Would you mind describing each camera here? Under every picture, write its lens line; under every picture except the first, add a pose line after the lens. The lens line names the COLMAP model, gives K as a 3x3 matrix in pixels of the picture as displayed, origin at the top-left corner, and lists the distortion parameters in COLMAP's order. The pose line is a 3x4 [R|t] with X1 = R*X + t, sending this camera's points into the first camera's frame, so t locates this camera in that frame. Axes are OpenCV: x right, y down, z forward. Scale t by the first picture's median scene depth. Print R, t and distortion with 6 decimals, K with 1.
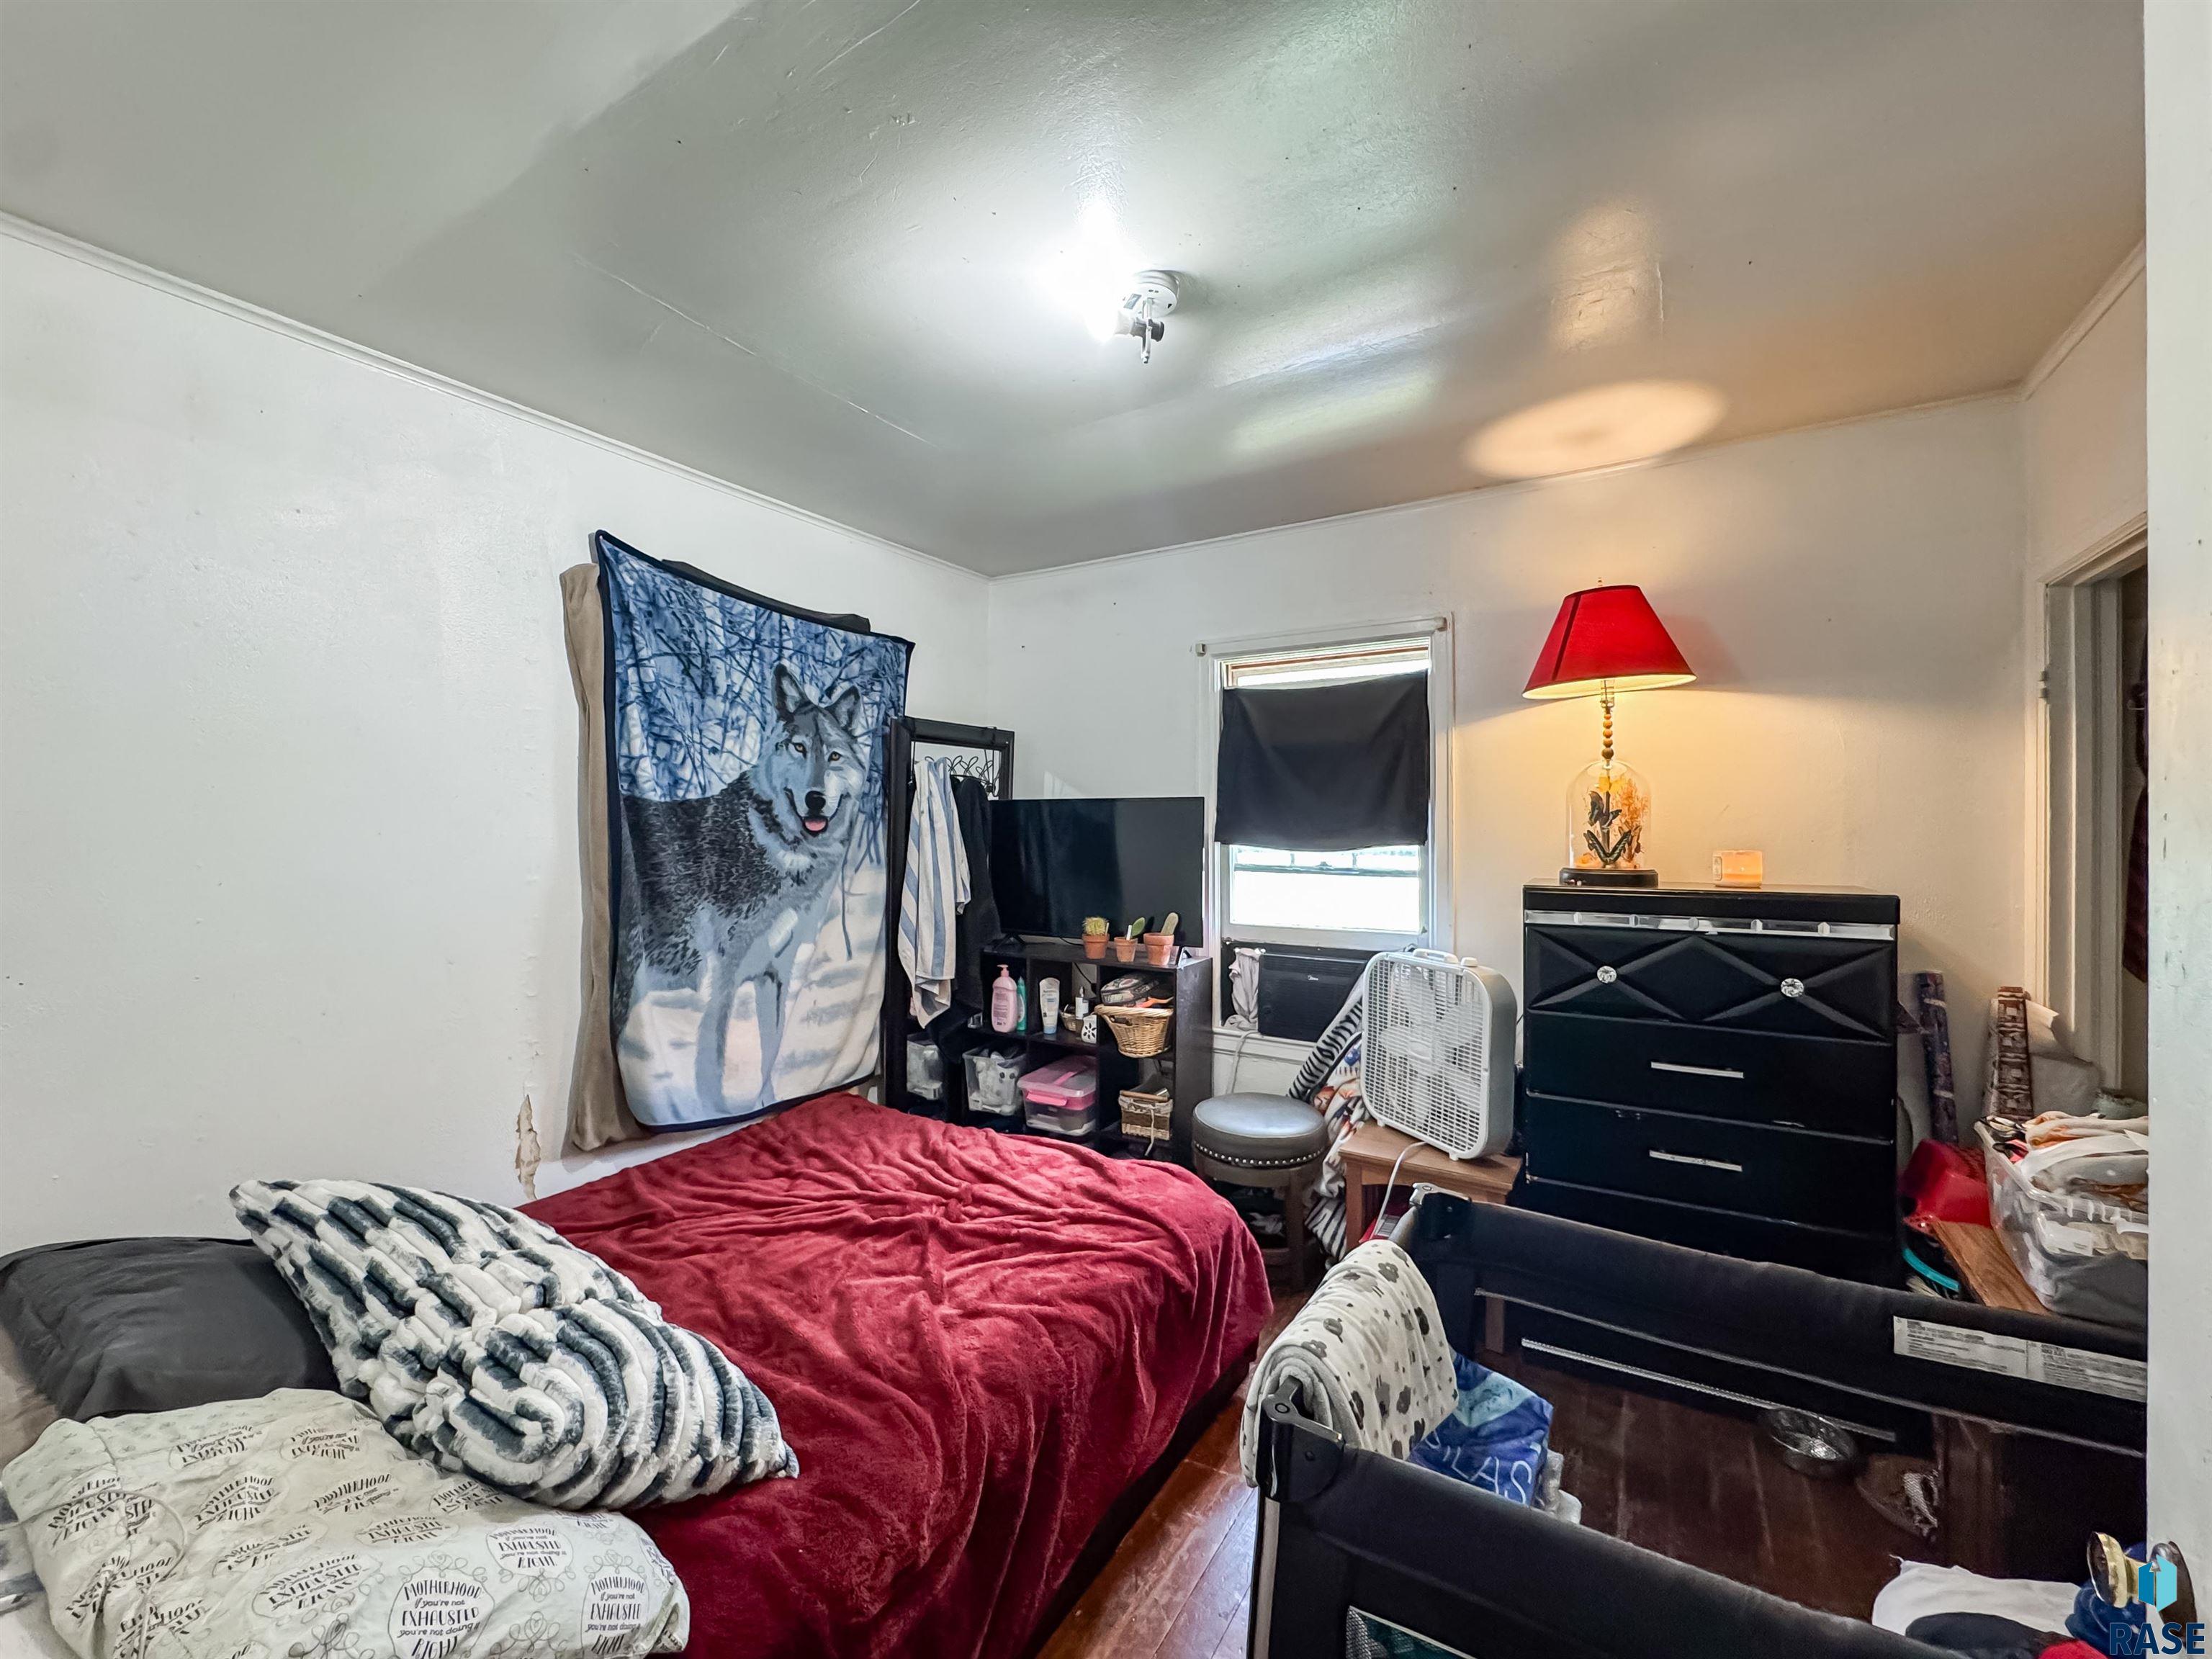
lens RADIAL K [[883.5, 0, 1110.8], [0, 883.5, 833.3], [0, 0, 1]] dist [-0.002885, 0.000479]
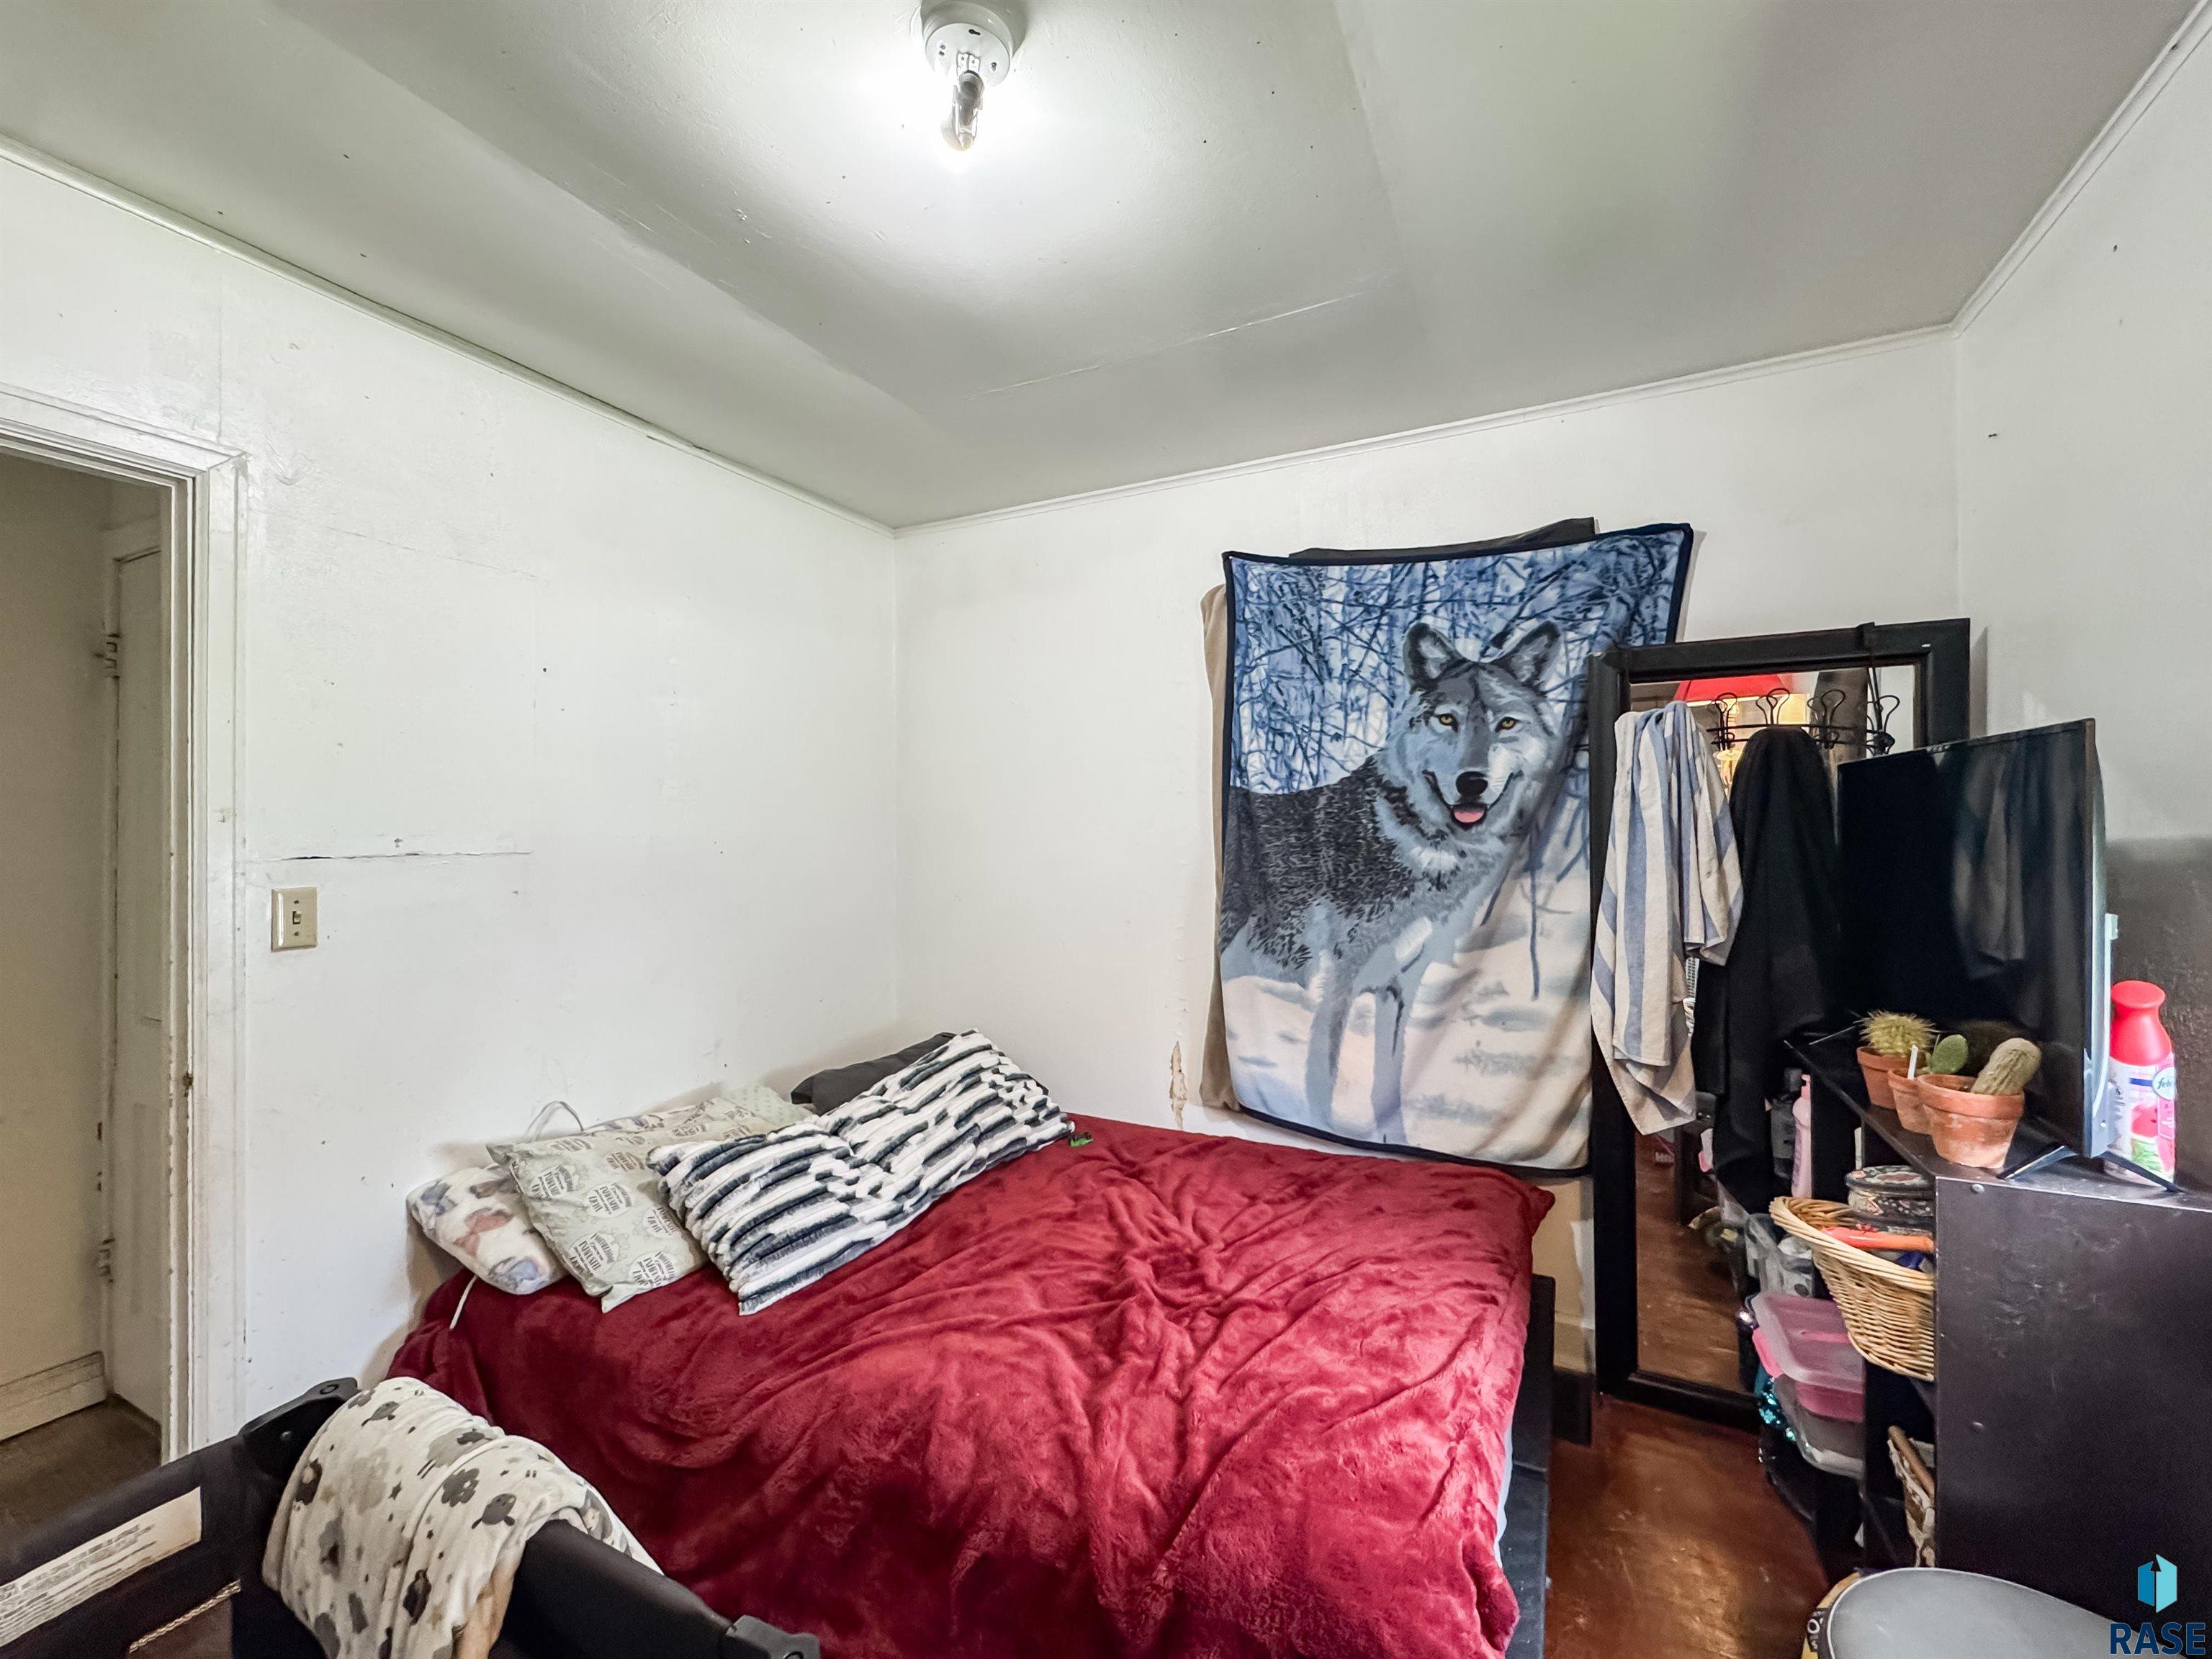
lens RADIAL K [[912.6, 0, 1105.3], [0, 912.6, 820.0], [0, 0, 1]] dist [-0.002577, -0.000161]
pose [[0.079161, -0.006863, -0.996838, 0.483607], [-0.003562, 0.999968, -0.007168, 0.001956], [0.996855, 0.004118, 0.079134, 0.665359]]
